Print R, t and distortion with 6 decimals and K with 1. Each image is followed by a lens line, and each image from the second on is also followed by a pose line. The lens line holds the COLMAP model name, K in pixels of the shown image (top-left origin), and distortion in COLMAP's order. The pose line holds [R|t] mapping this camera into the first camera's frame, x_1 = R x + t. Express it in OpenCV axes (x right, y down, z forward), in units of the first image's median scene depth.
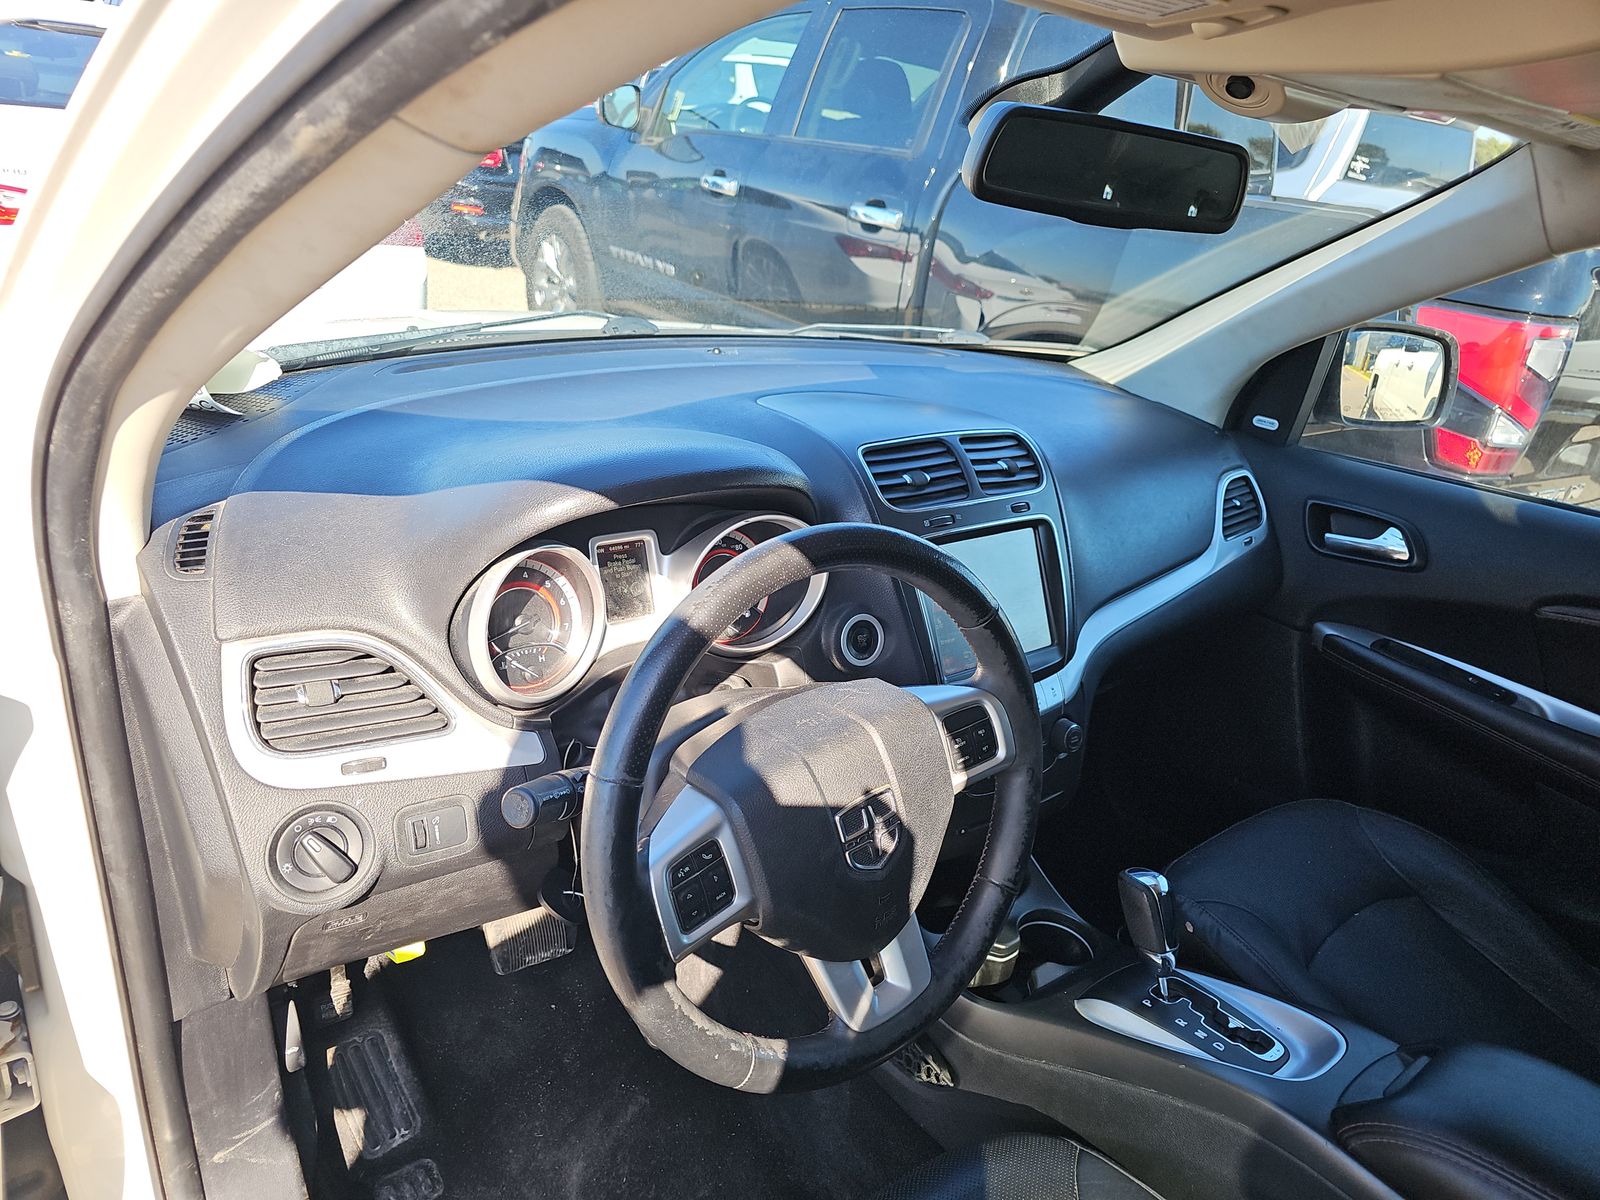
lens RADIAL K [[1063.8, 0, 797.9], [0, 1063.8, 605.1], [0, 0, 1]] dist [0.022364, -0.010195]
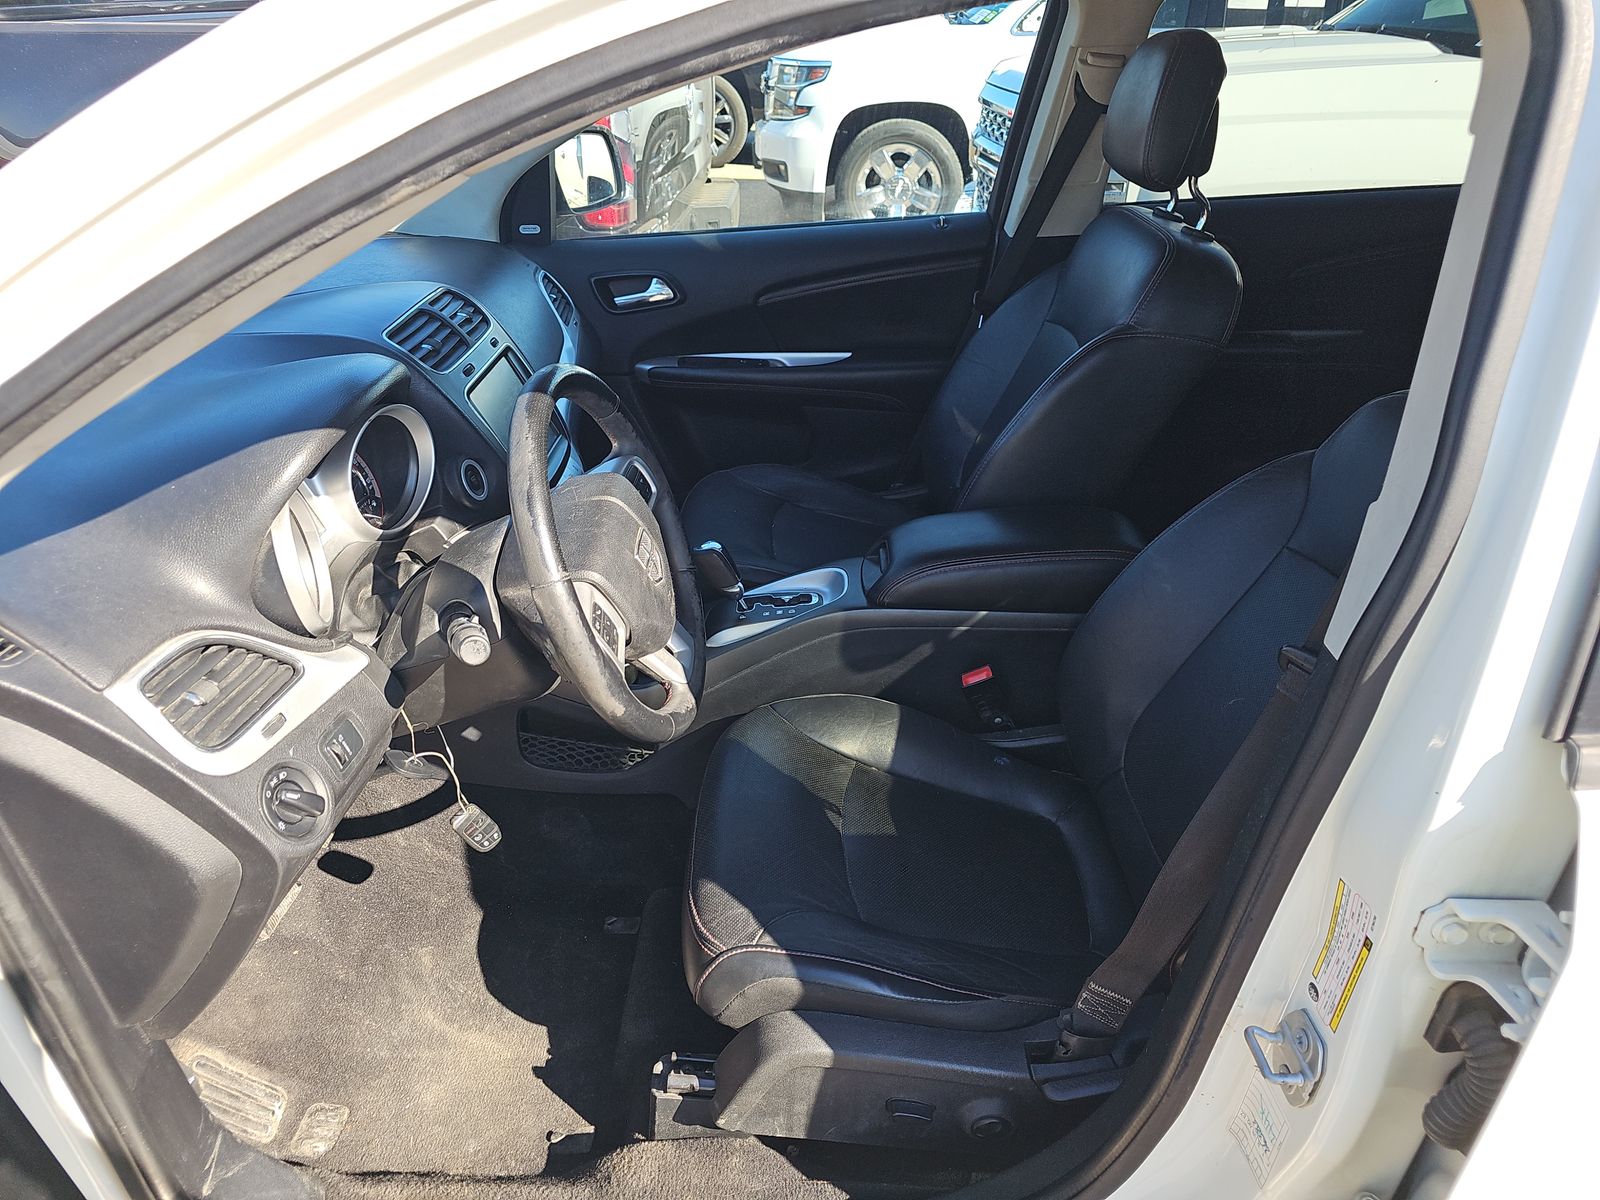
lens RADIAL K [[1063.8, 0, 806.4], [0, 1063.8, 604.4], [0, 0, 1]] dist [0.022364, -0.010195]
pose [[0.623145, -0.486010, 0.612769, -0.519335], [0.380613, 0.872895, 0.305268, -0.071366], [-0.683246, 0.043001, 0.728921, -0.167684]]
